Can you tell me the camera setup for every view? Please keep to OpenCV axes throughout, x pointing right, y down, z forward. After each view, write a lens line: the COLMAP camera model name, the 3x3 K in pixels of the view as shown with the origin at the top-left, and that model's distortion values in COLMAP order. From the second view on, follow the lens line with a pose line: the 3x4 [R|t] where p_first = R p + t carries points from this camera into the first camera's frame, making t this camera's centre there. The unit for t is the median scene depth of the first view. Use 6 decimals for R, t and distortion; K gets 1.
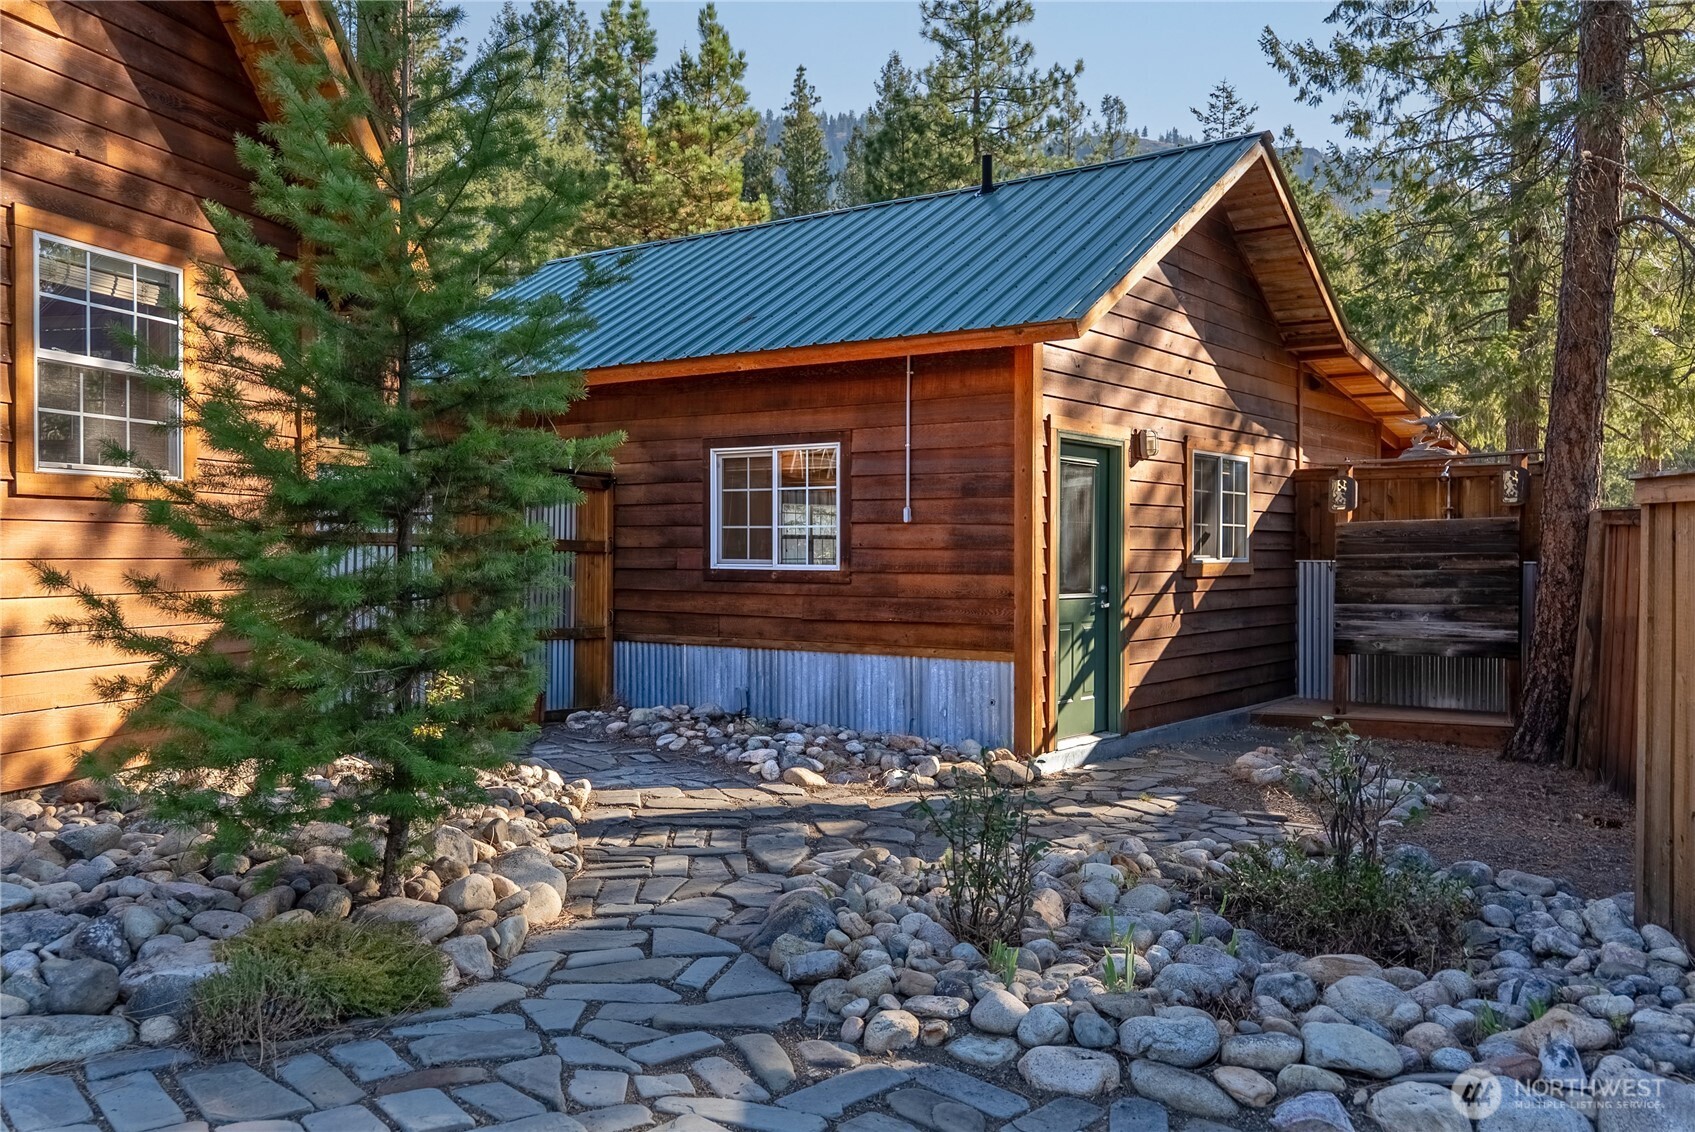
lens RADIAL K [[1436.1, 0, 847.5], [0, 1436.1, 566.0], [0, 0, 1]] dist [-0.000525, -0.000892]
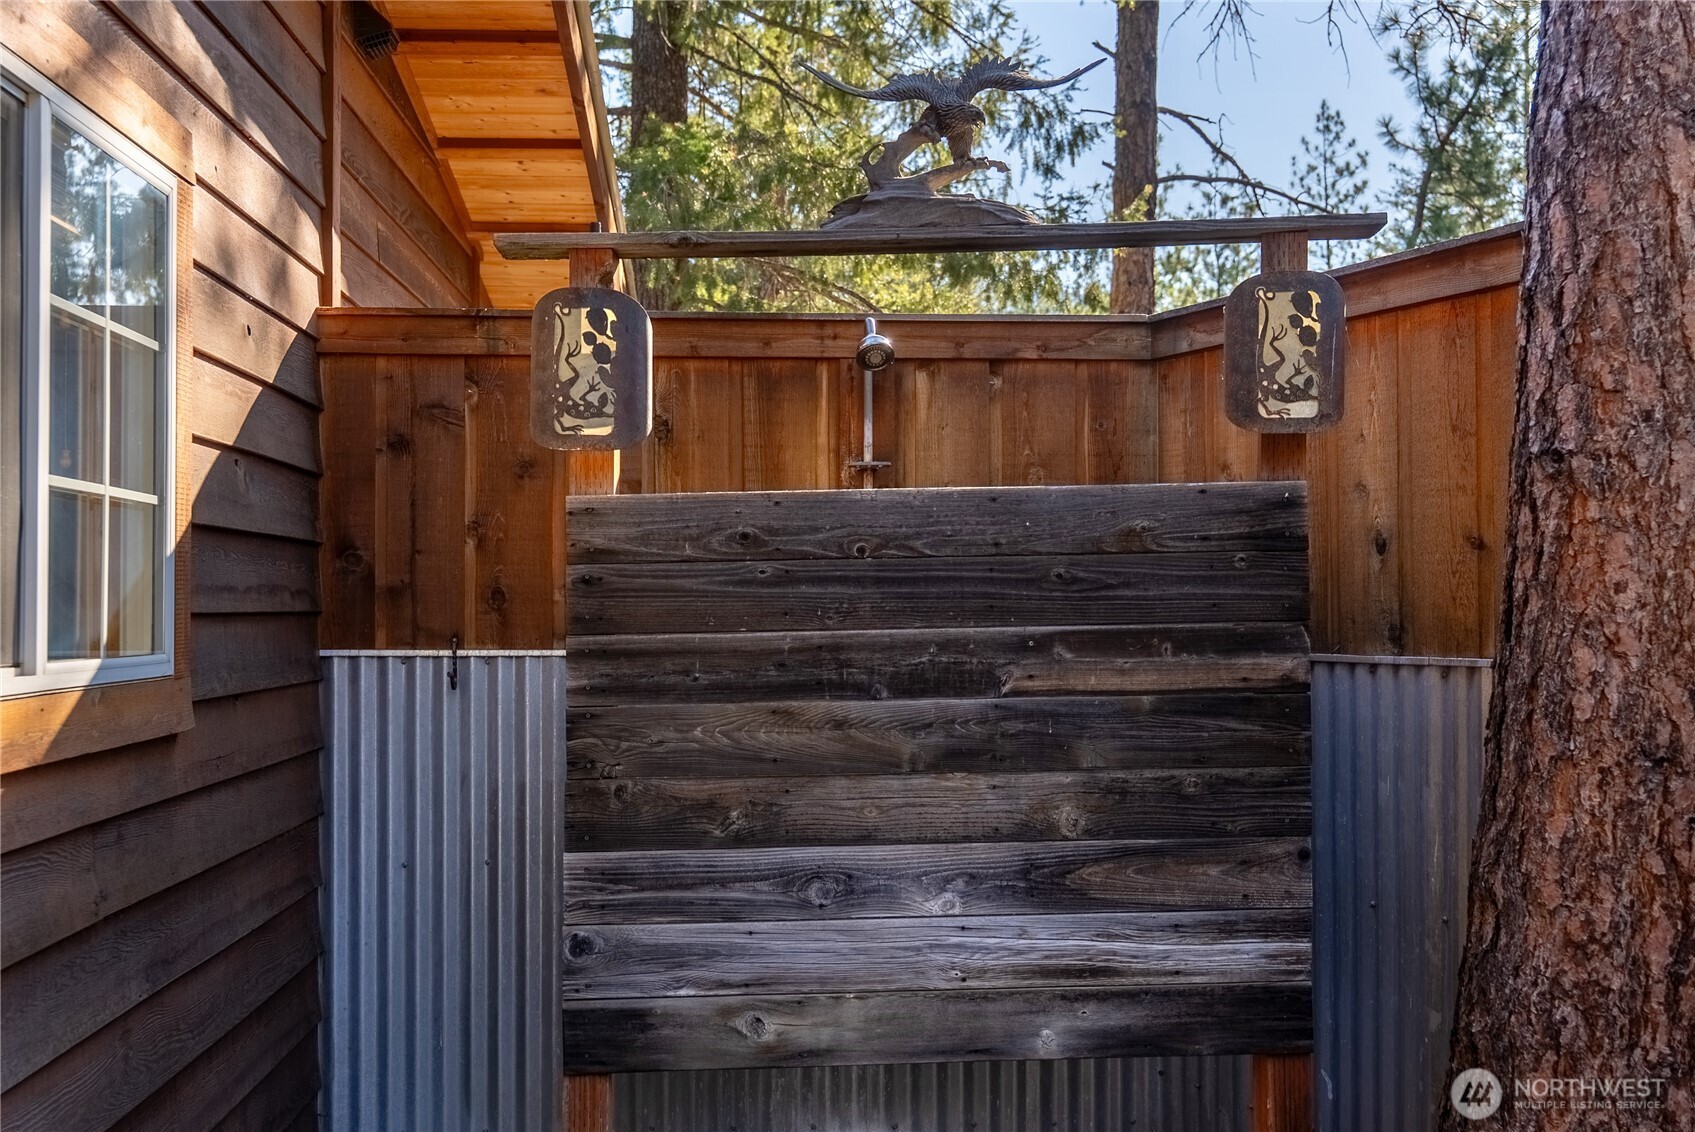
lens RADIAL K [[1851.0, 0, 848.7], [0, 1851.0, 592.3], [0, 0, 1]] dist [-0.001773, -0.002511]
pose [[0.767712, 0.002574, 0.640790, 0.186561], [0.008023, 0.999875, -0.013628, -0.010317], [-0.640745, 0.015604, 0.767595, 0.747045]]
